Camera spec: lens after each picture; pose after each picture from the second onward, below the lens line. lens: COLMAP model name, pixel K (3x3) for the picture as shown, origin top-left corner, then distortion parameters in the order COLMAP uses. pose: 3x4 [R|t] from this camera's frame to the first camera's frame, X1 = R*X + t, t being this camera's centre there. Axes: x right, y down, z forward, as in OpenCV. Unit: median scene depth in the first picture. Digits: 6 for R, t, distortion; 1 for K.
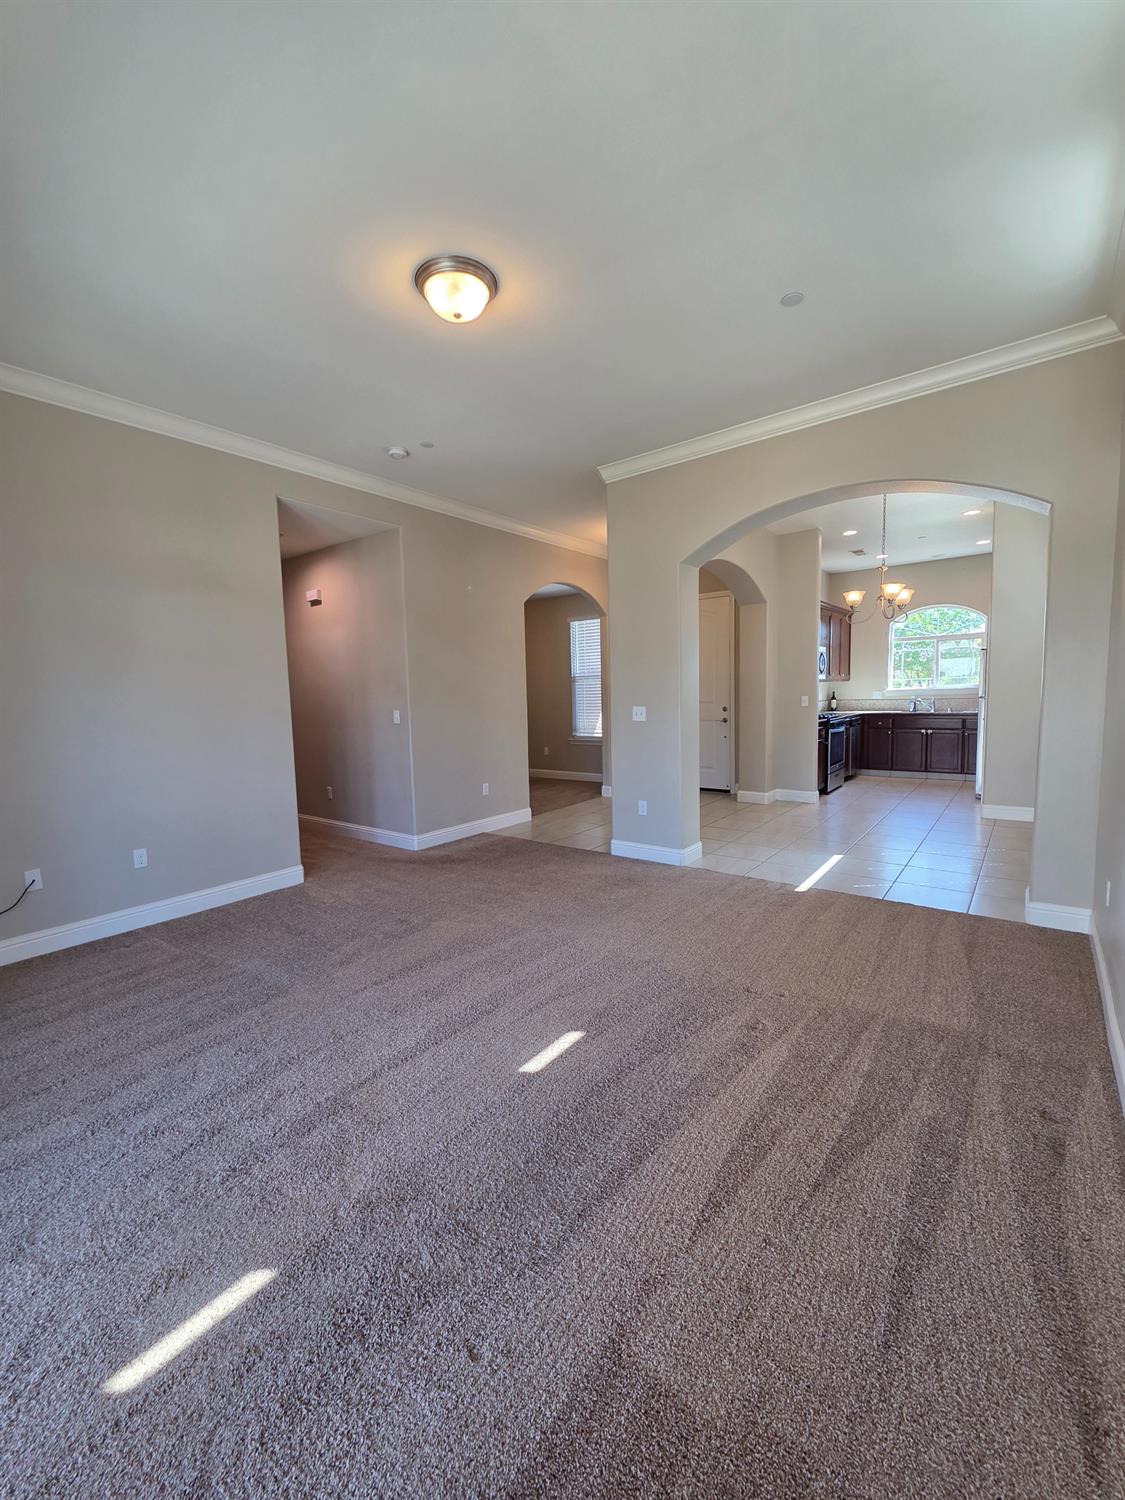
lens RADIAL K [[612.9, 0, 557.8], [0, 612.9, 745.4], [0, 0, 1]] dist [0.002135, -0.000915]
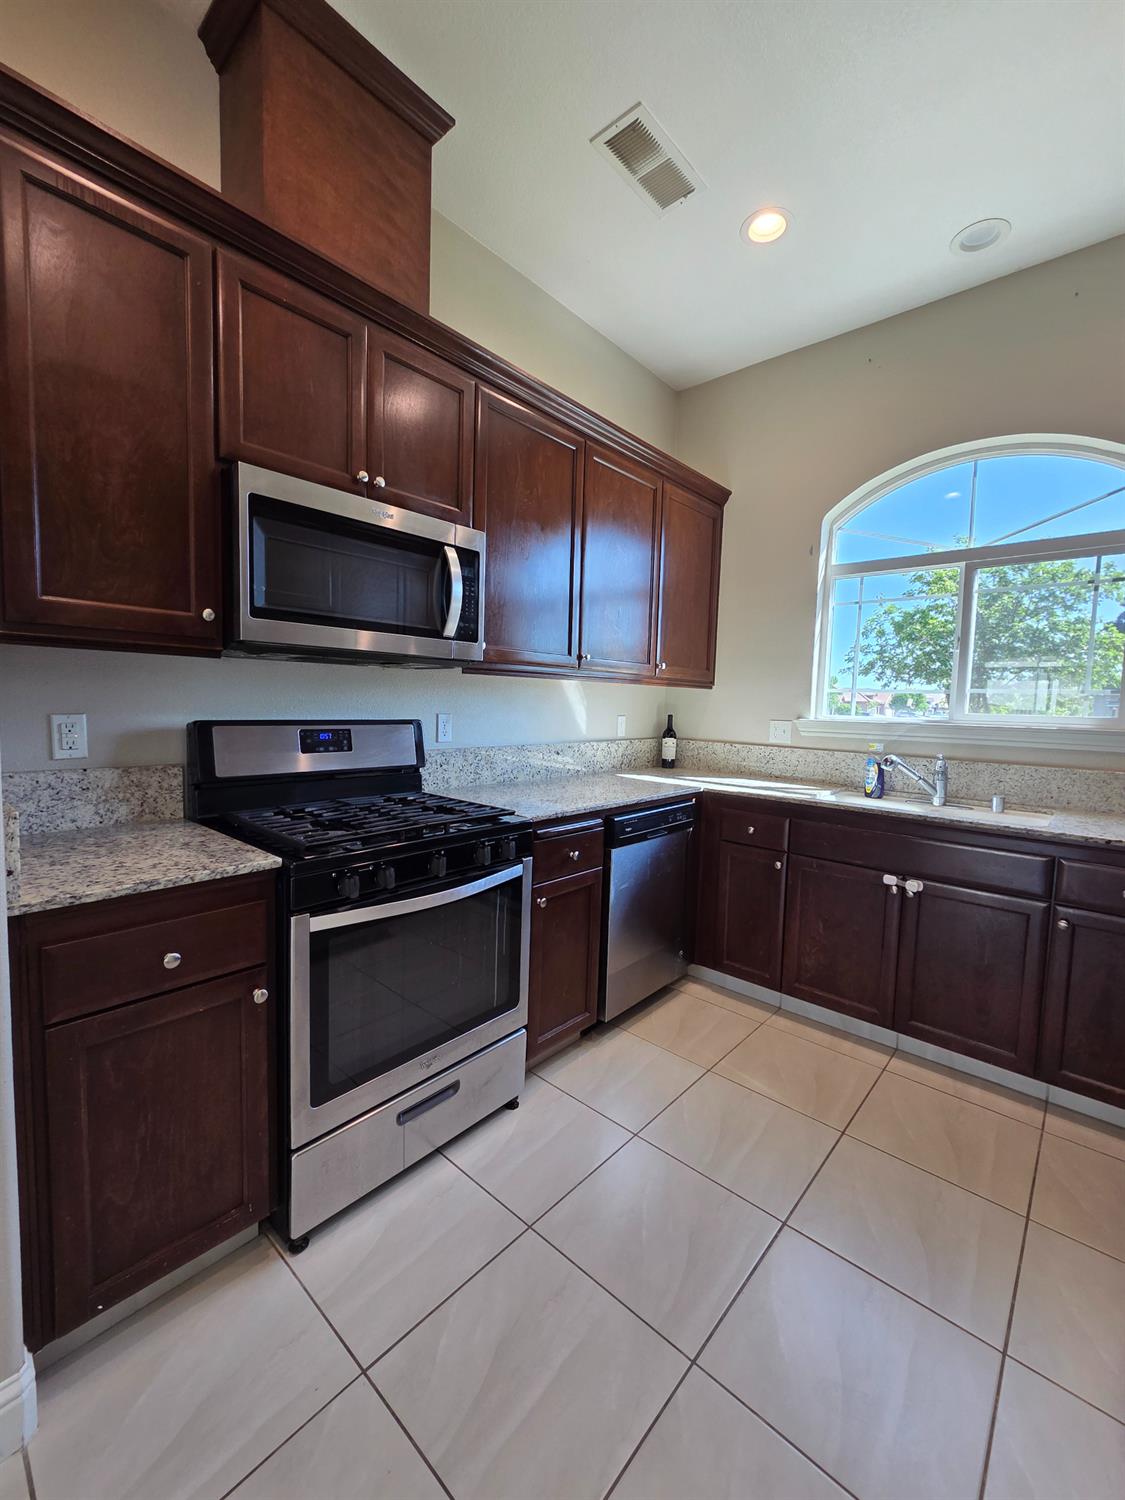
lens RADIAL K [[612.9, 0, 558.8], [0, 612.9, 746.0], [0, 0, 1]] dist [0.002135, -0.000915]
pose [[0.996236, 0.063427, -0.059075, 0.437177], [-0.064161, 0.997883, -0.010601, -0.065829], [0.058278, 0.014351, 0.998197, 0.681367]]
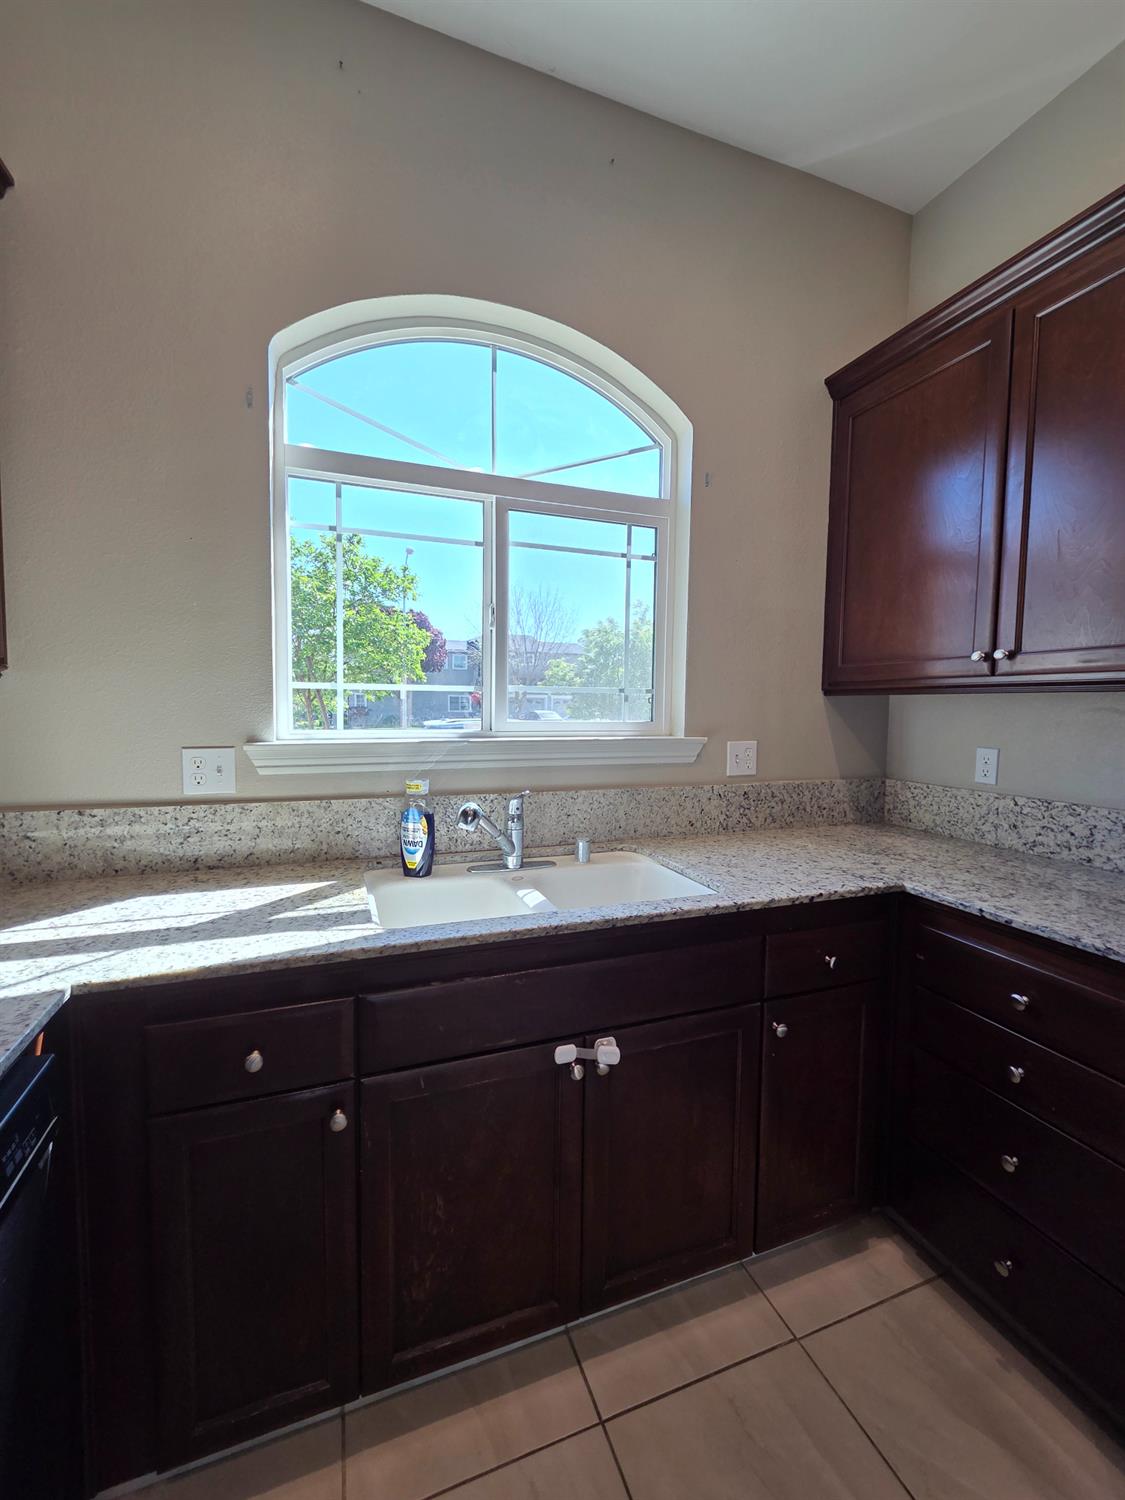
lens RADIAL K [[612.9, 0, 561.2], [0, 612.9, 743.2], [0, 0, 1]] dist [0.002135, -0.000915]
pose [[0.519153, -0.013571, 0.854574, 0.450246], [0.045090, 0.998916, -0.011529, -0.087417], [-0.853491, 0.044518, 0.519202, 0.873596]]
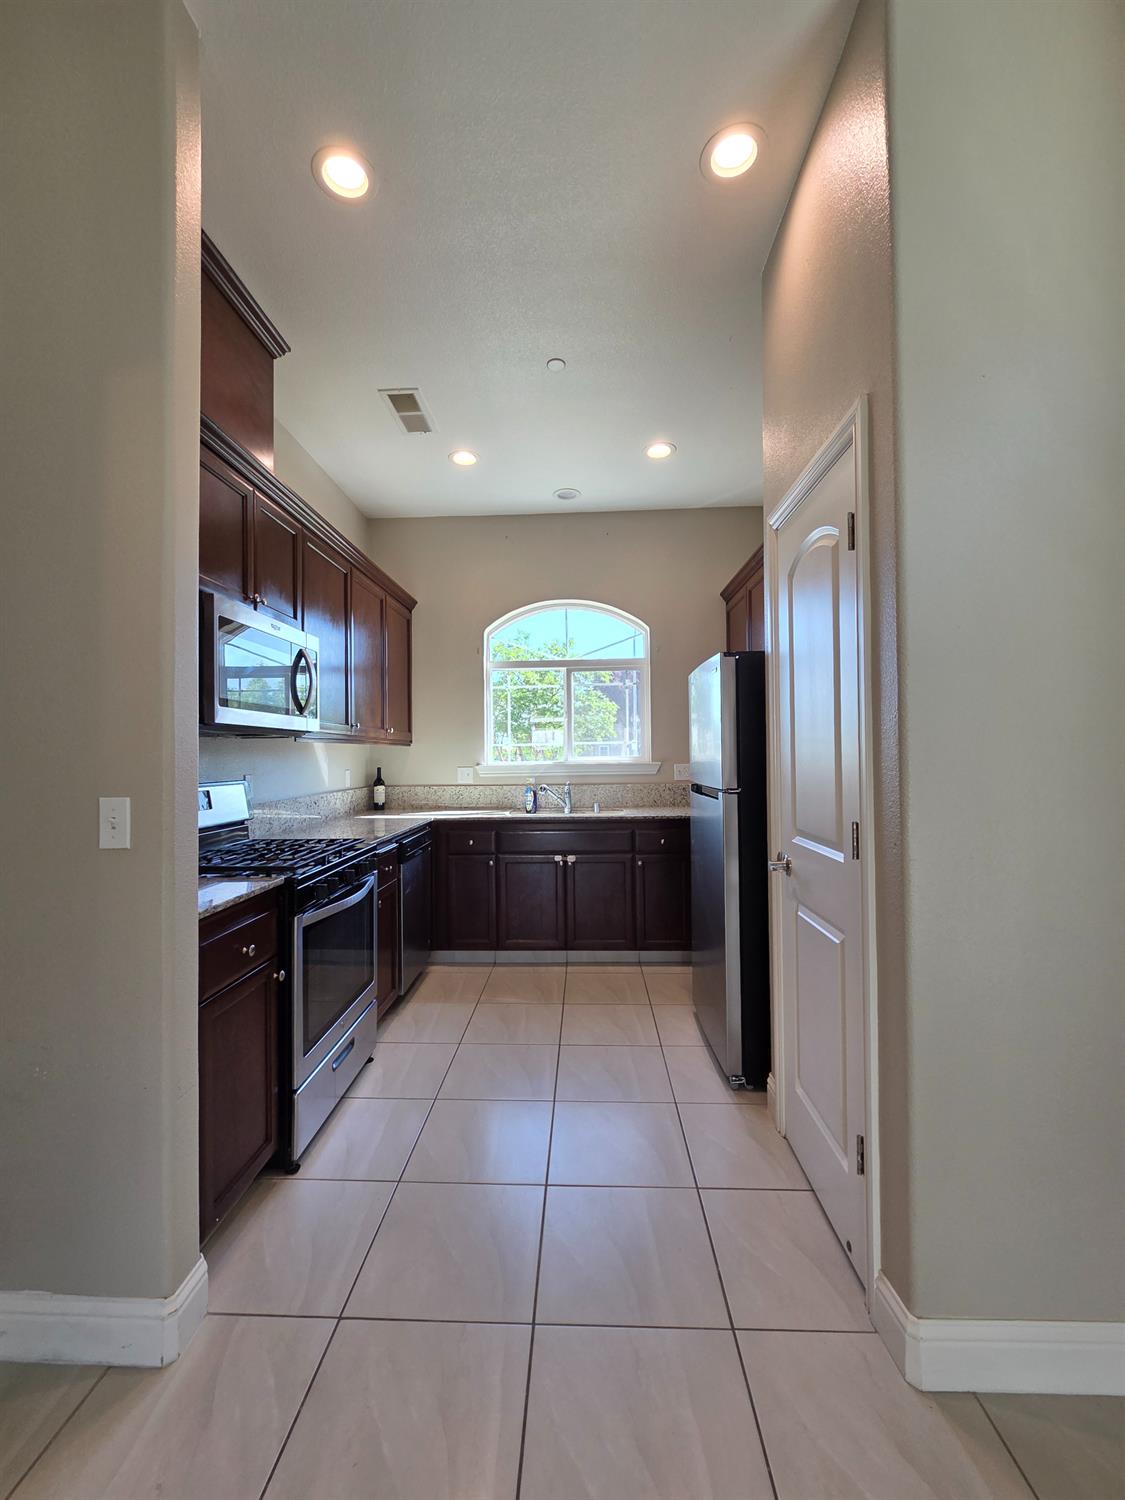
lens RADIAL K [[612.9, 0, 561.5], [0, 612.9, 744.6], [0, 0, 1]] dist [0.002135, -0.000915]
pose [[0.810492, 0.030421, 0.584959, 0.314653], [0.038681, 0.993691, -0.105272, -0.055293], [-0.584471, 0.107949, 0.804202, 0.593976]]
